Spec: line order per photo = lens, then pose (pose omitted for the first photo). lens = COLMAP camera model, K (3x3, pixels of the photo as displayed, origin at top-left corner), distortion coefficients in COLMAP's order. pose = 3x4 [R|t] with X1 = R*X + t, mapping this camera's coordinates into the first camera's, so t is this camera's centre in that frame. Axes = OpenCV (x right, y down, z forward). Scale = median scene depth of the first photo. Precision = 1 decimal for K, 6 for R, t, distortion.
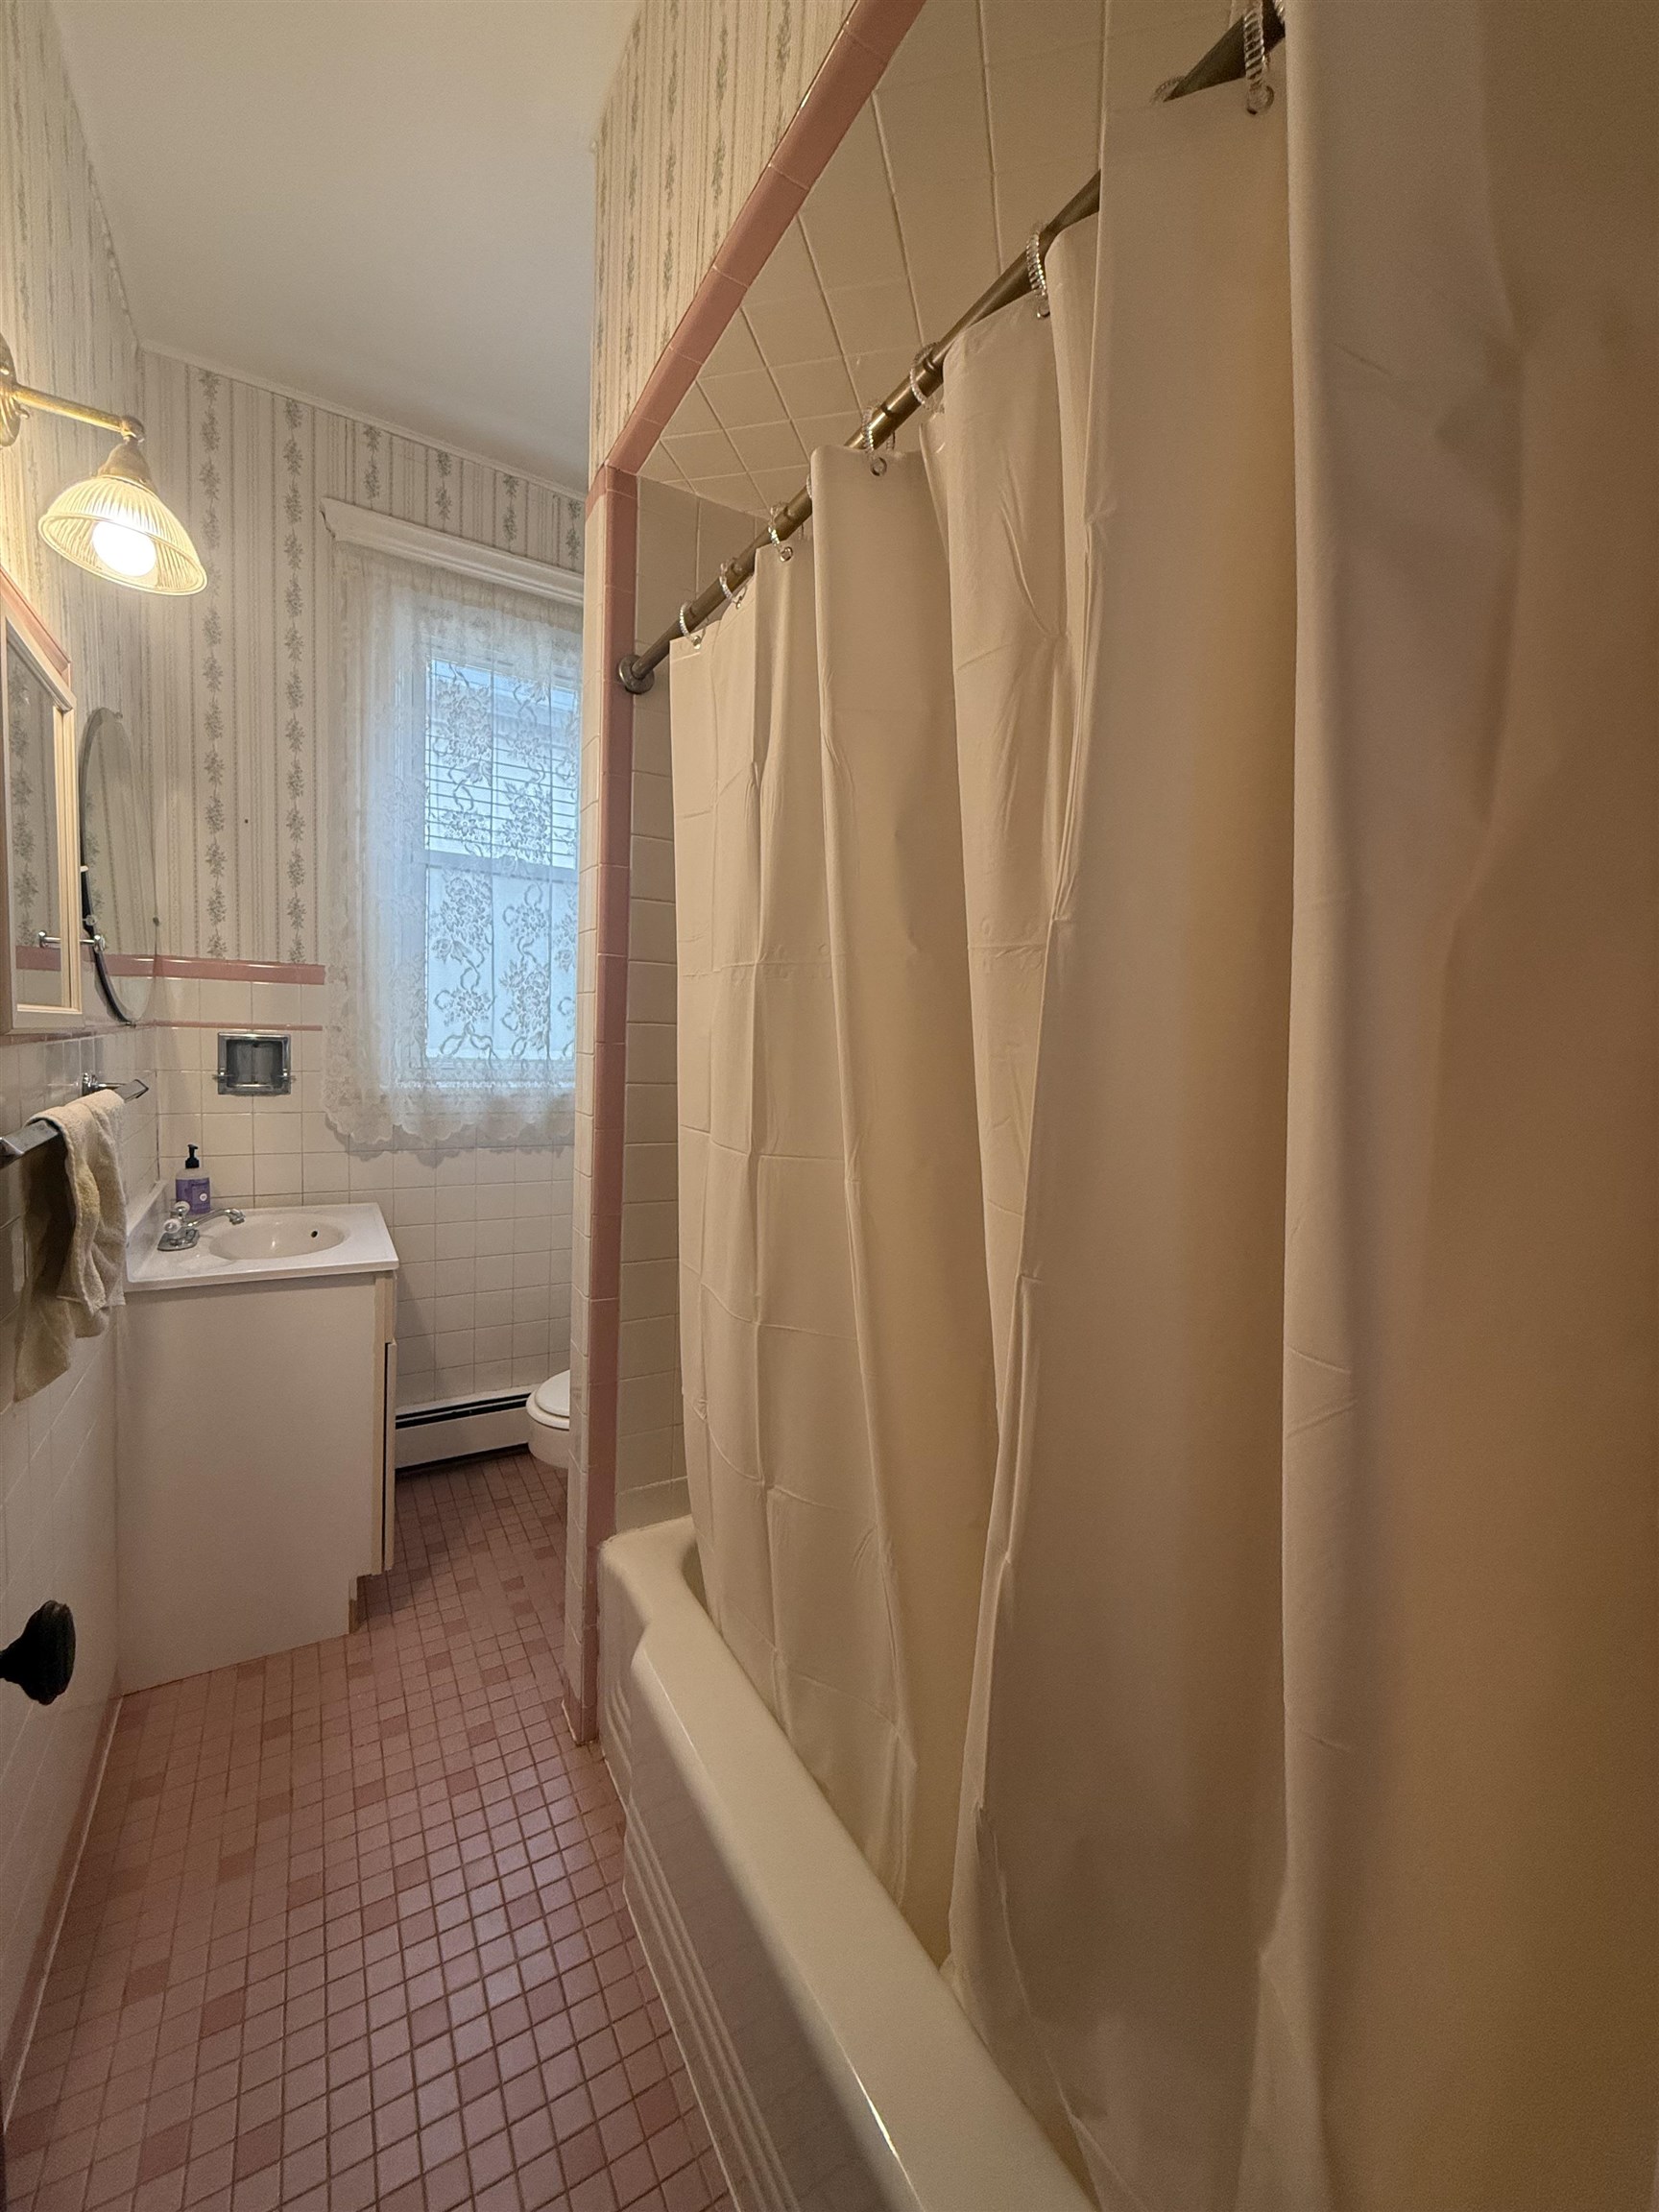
lens RADIAL K [[881.7, 0, 830.5], [0, 881.7, 1102.0], [0, 0, 1]] dist [-0.000056, -0.000336]
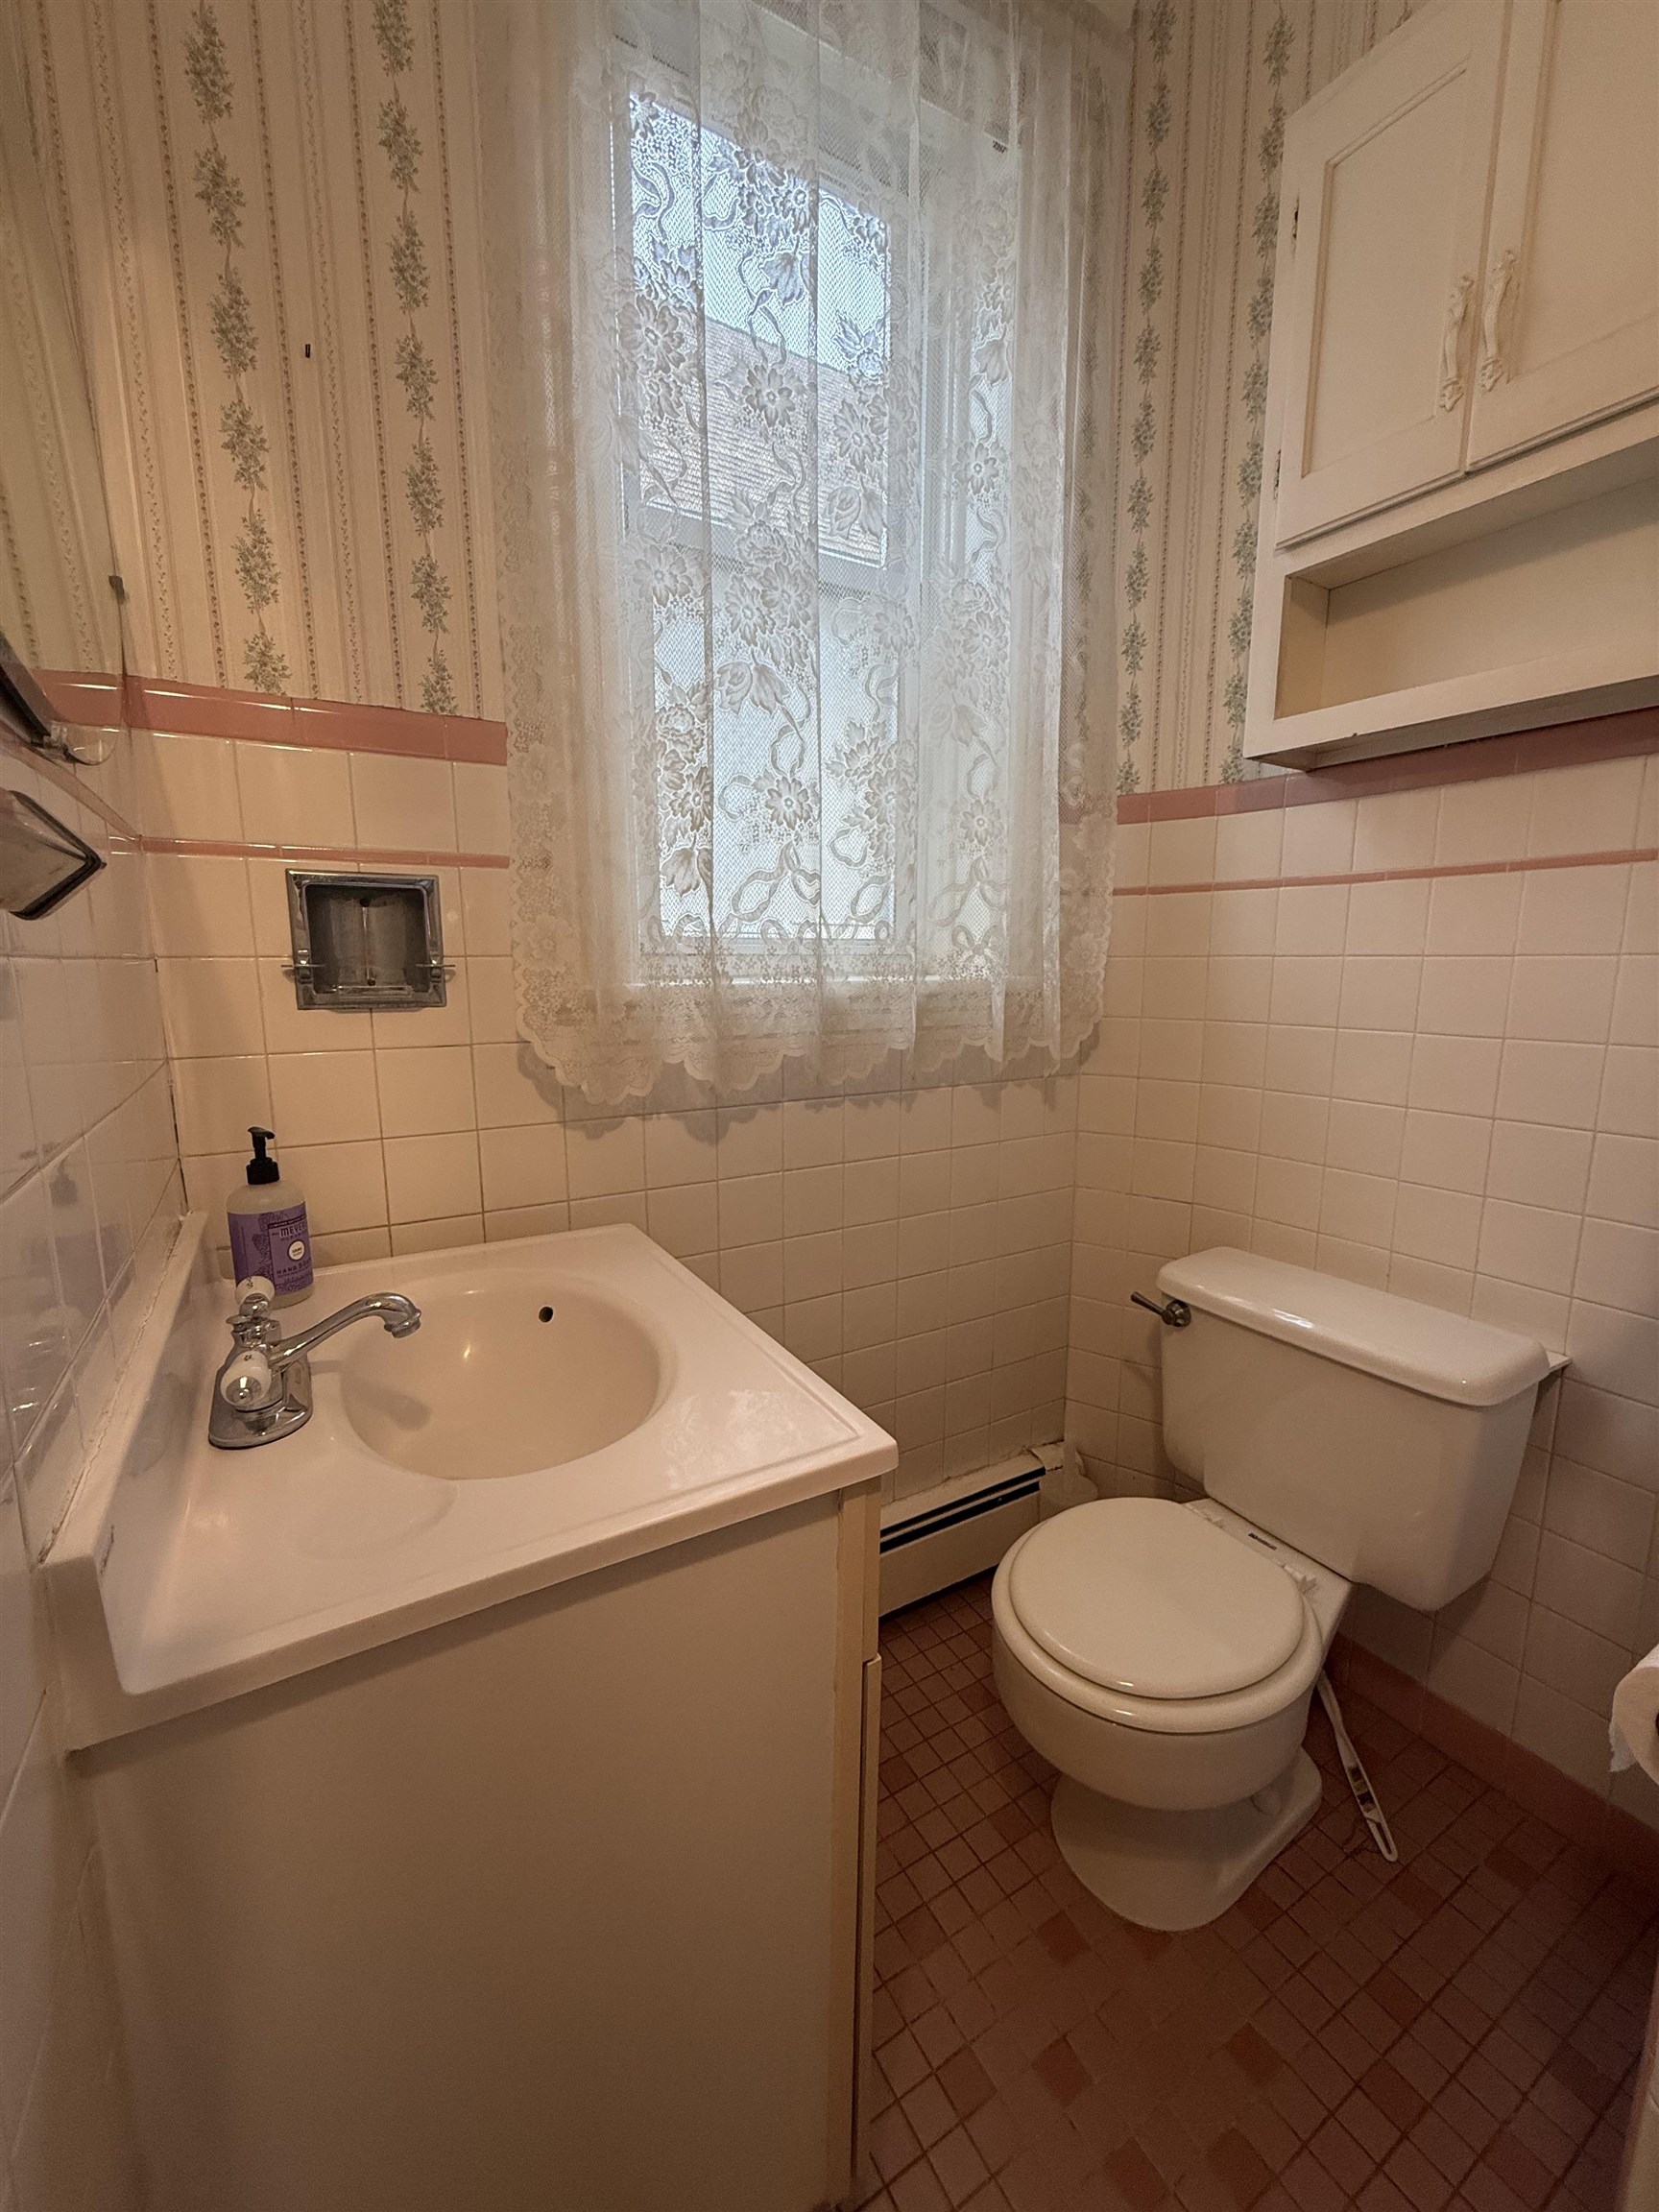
lens RADIAL K [[881.7, 0, 830.5], [0, 881.7, 1102.0], [0, 0, 1]] dist [-0.000056, -0.000336]
pose [[0.999148, -0.039670, -0.011380, -0.410379], [0.040477, 0.995748, 0.082752, 0.011738], [0.008049, -0.083142, 0.996505, 0.537739]]
